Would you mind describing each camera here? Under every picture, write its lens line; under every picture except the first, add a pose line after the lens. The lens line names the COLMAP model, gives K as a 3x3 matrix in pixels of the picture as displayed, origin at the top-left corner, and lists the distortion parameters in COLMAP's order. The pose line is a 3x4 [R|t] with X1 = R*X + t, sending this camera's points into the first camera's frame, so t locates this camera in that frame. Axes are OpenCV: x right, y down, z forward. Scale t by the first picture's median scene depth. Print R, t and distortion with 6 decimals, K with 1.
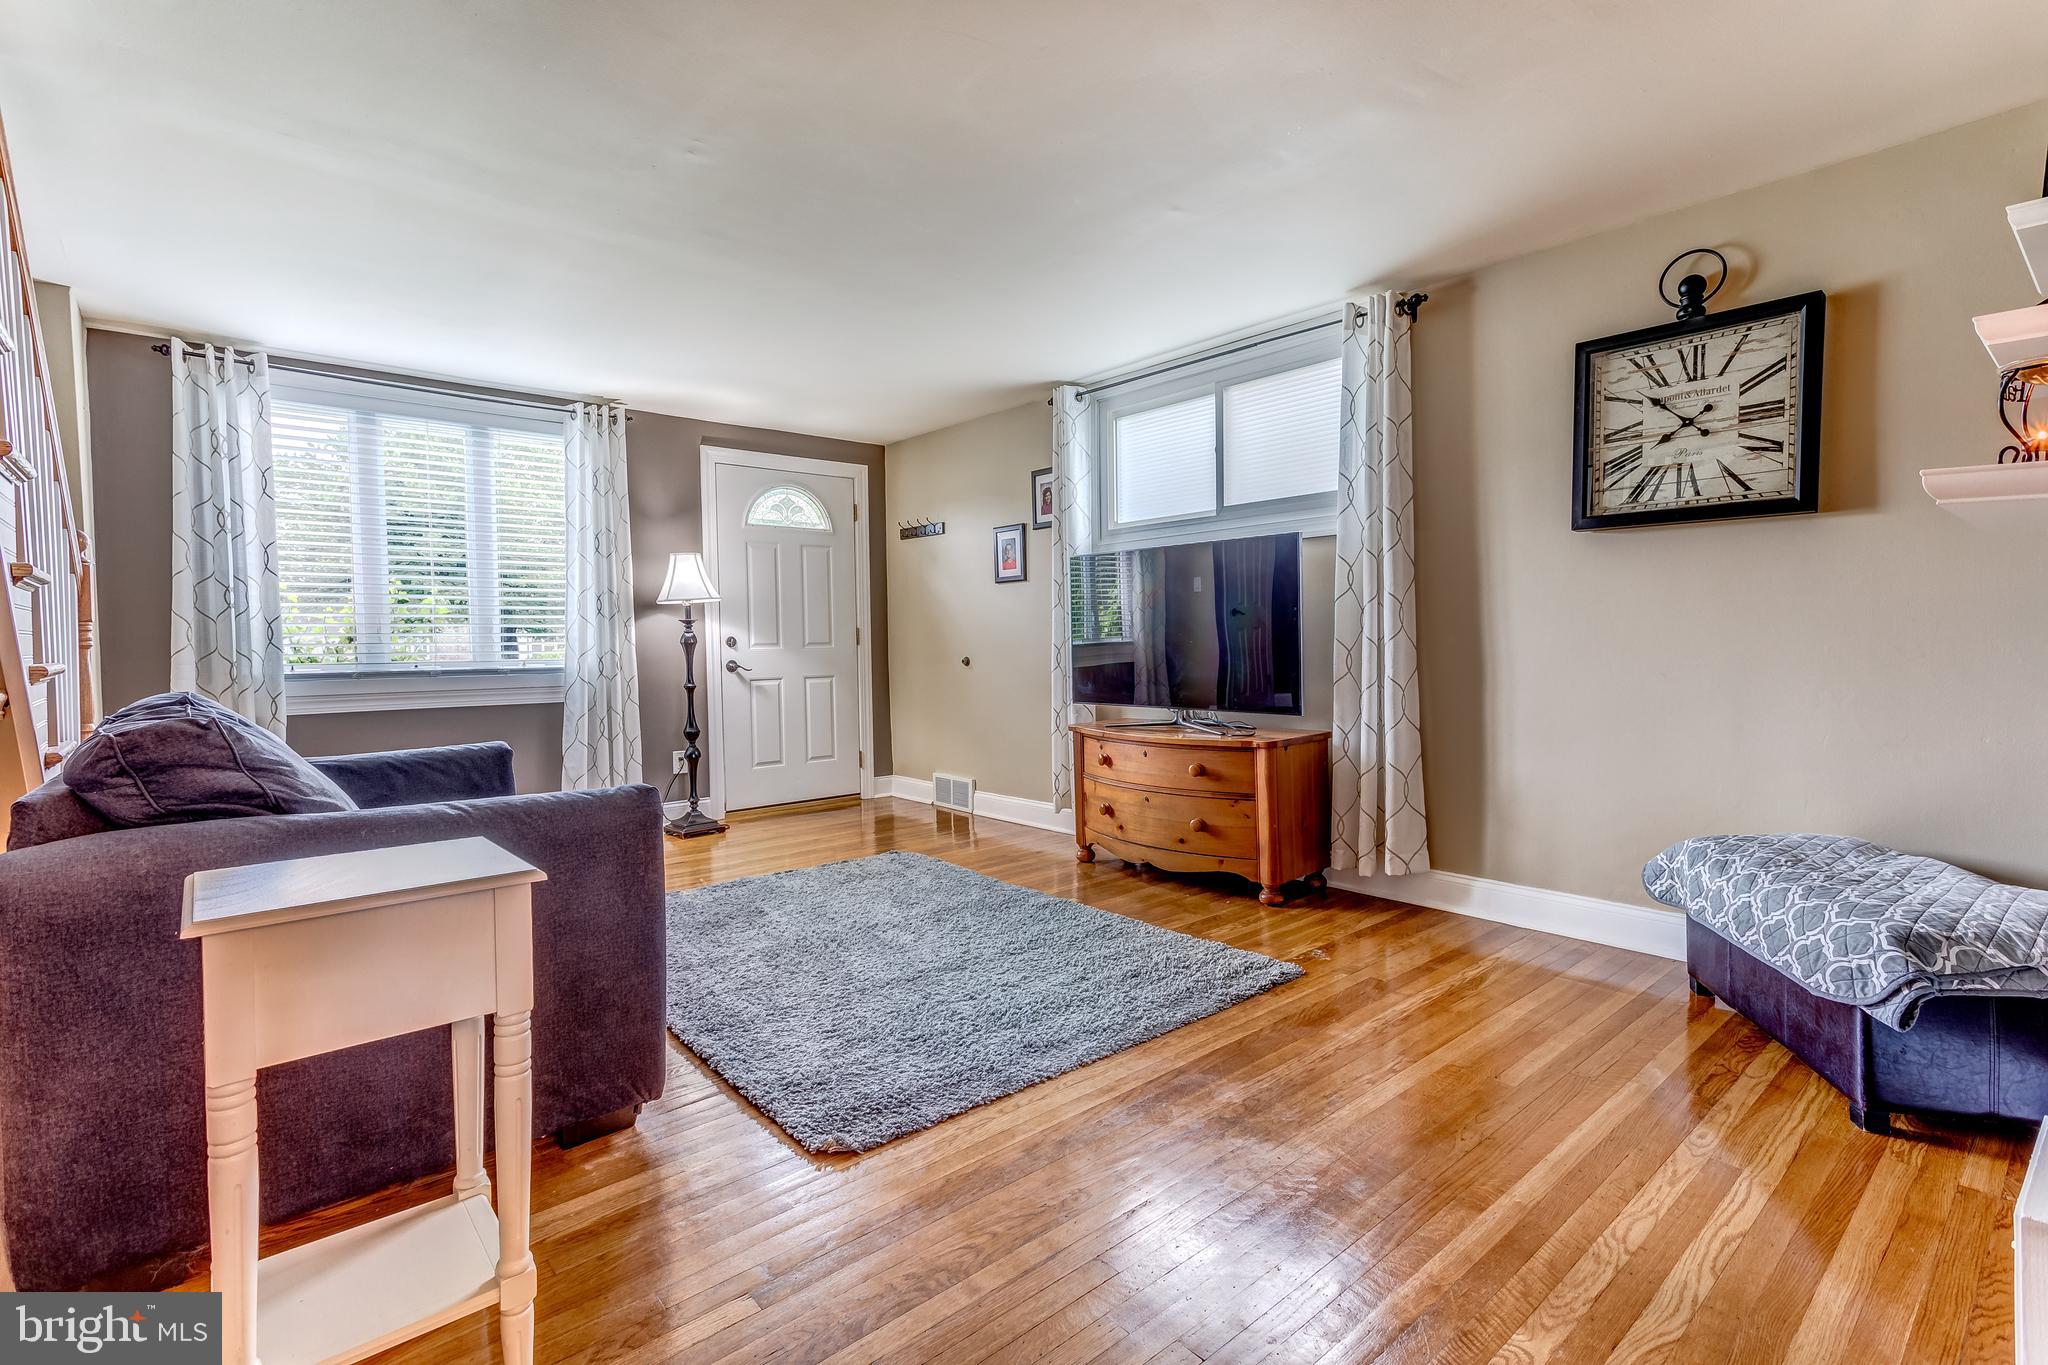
lens RADIAL K [[969.6, 0, 1013.6], [0, 969.6, 680.2], [0, 0, 1]] dist [0.024750, 0.000863]
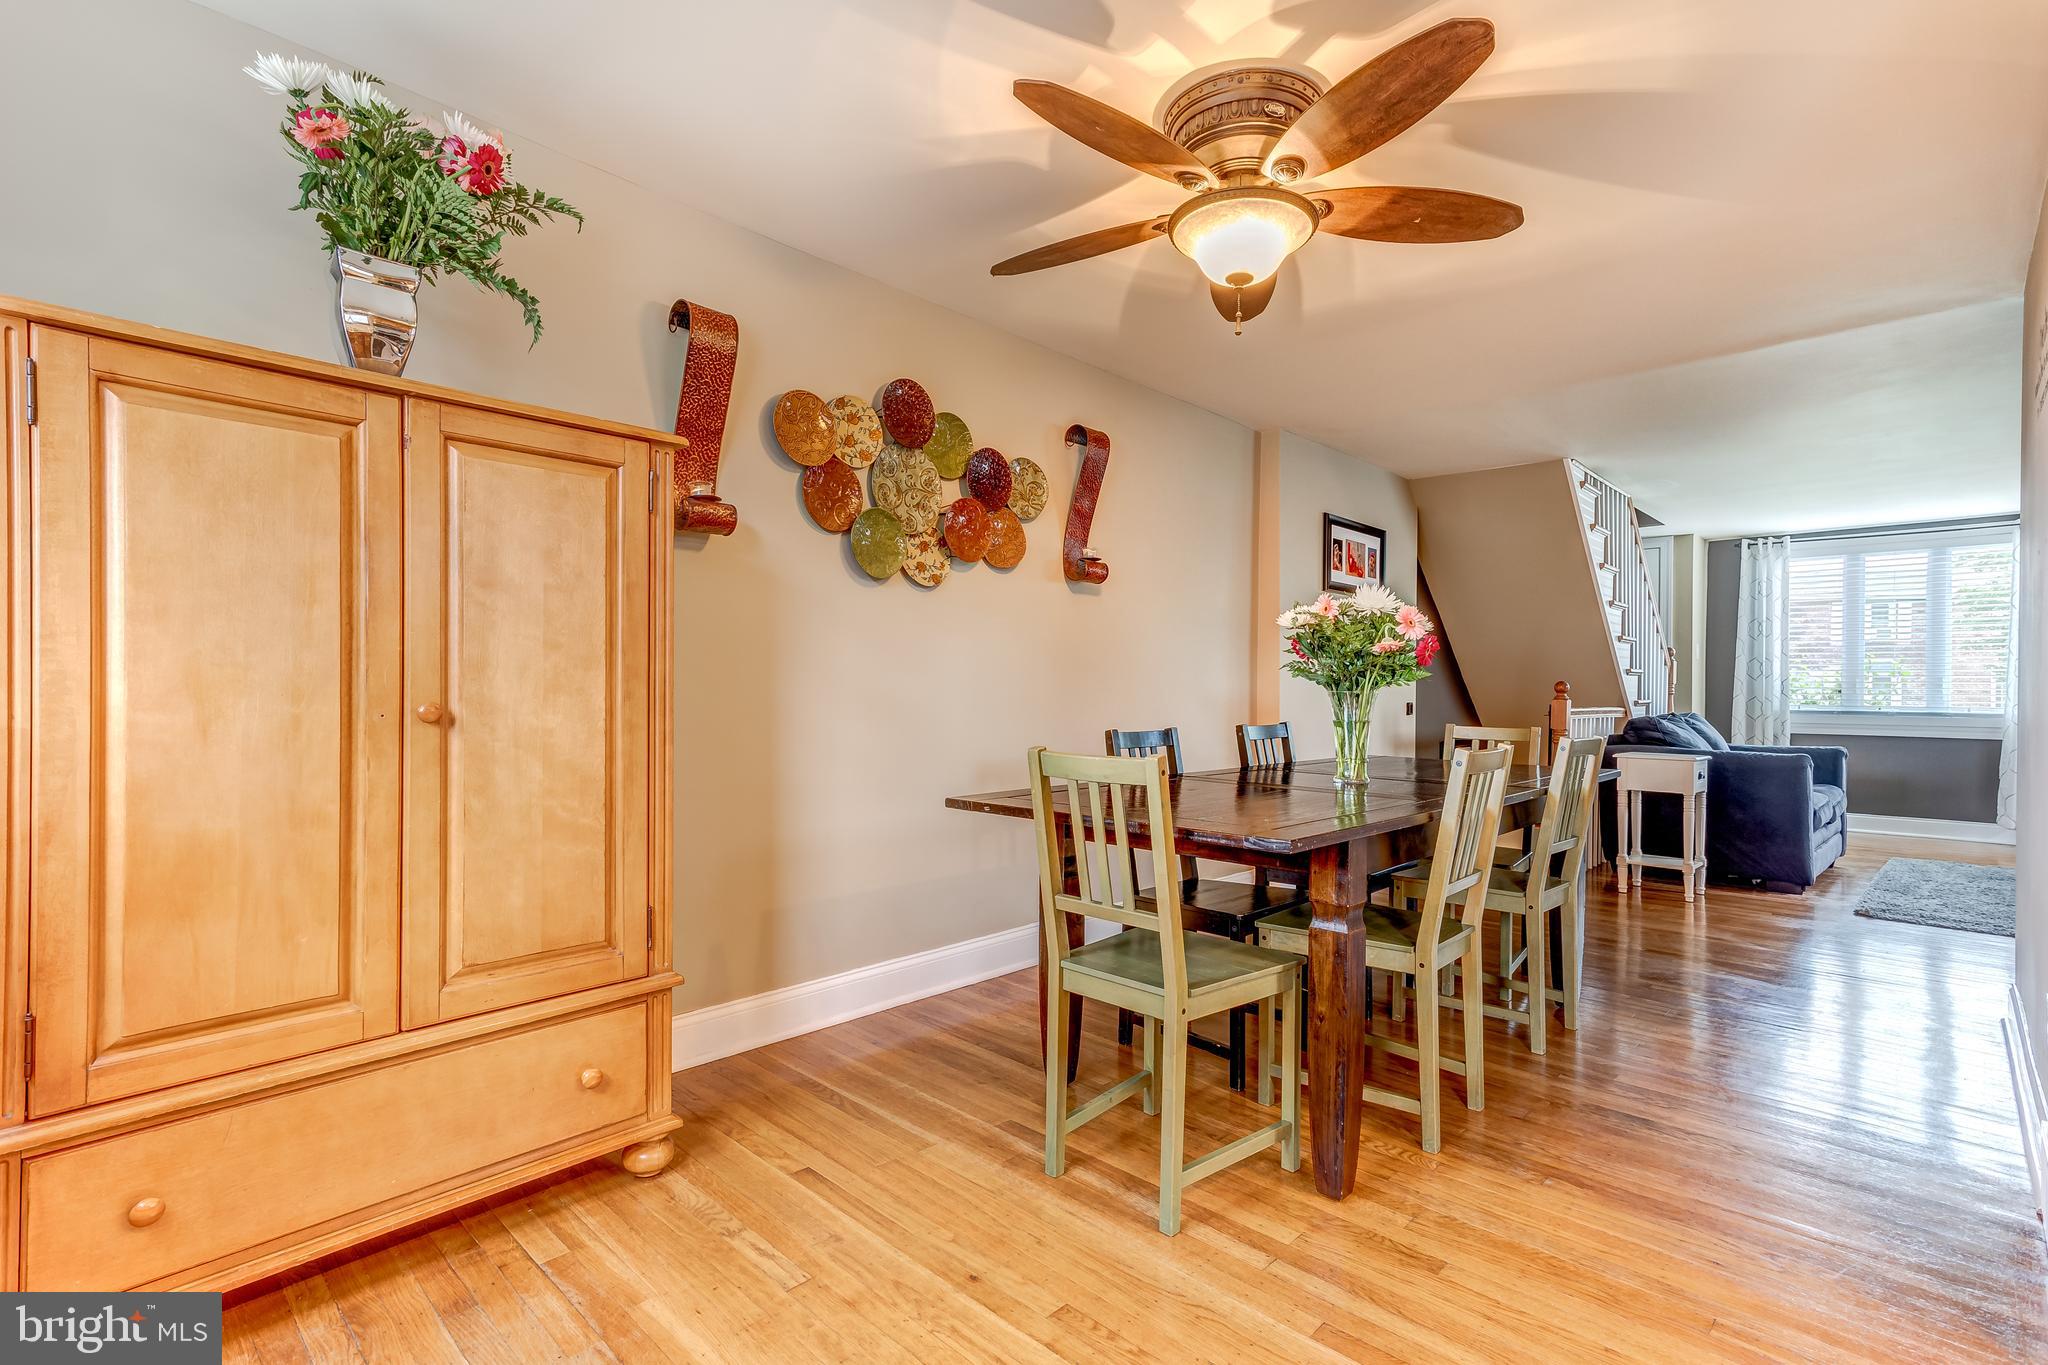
lens RADIAL K [[961.0, 0, 1024.0], [0, 961.0, 682.5], [0, 0, 1]] dist [0.024300, 0.000068]
pose [[0.098650, 0.006776, -0.995099, 0.766470], [-0.050539, 0.998720, 0.001790, 0.009751], [0.993838, 0.050115, 0.098866, -0.491488]]
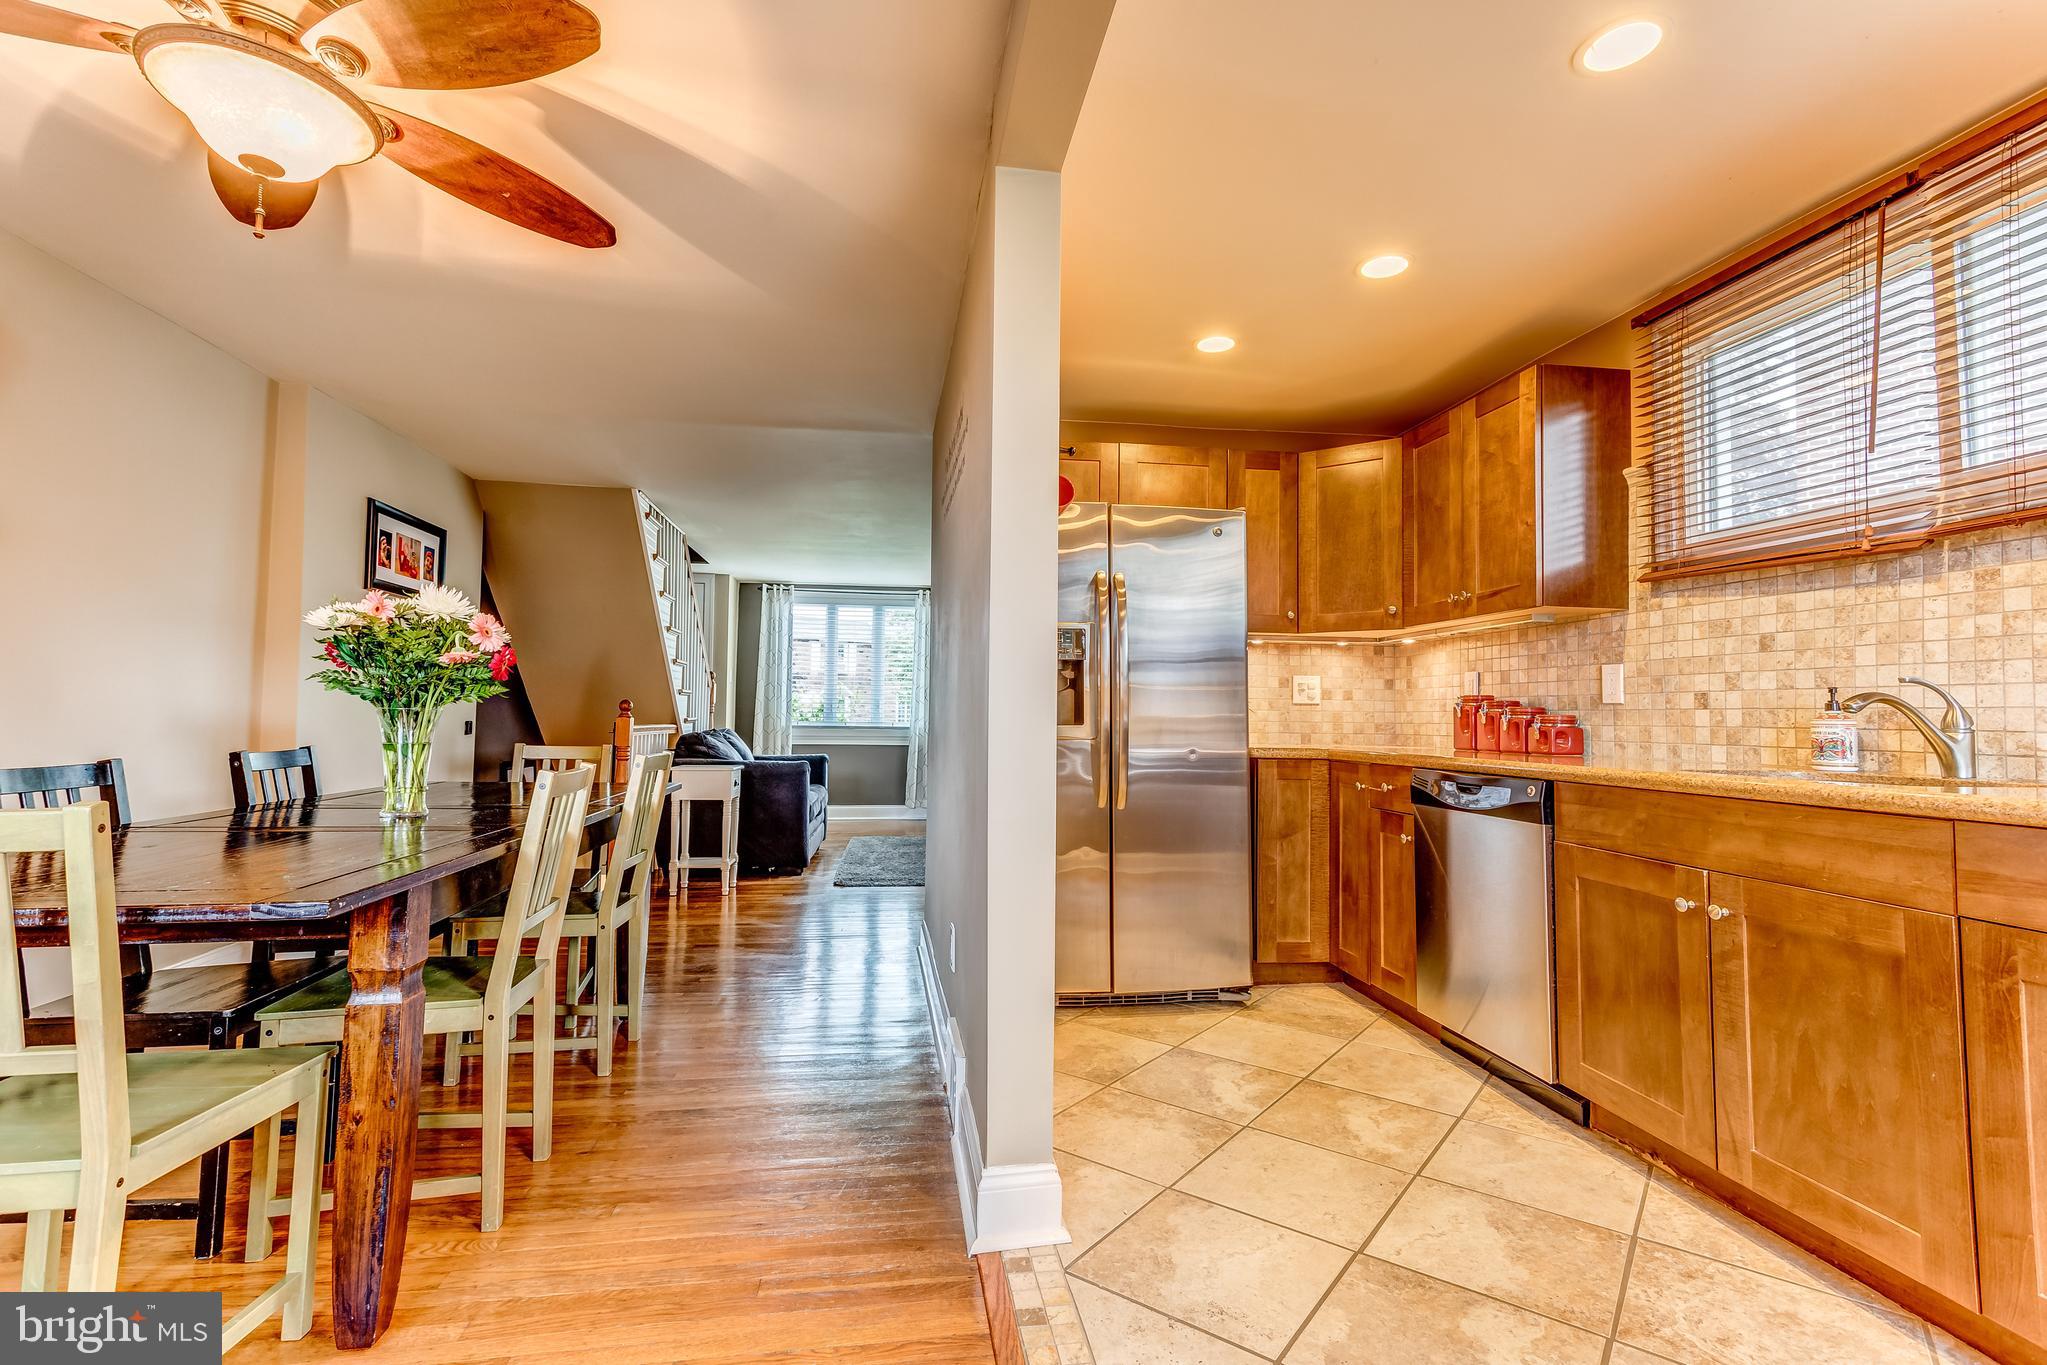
lens RADIAL K [[963.6, 0, 1013.1], [0, 963.6, 669.9], [0, 0, 1]] dist [0.026421, 0.000386]
pose [[0.839976, -0.003149, -0.542615, 0.739799], [-0.045477, 0.996057, -0.076179, 0.010482], [0.540715, 0.088665, 0.836520, -0.489258]]
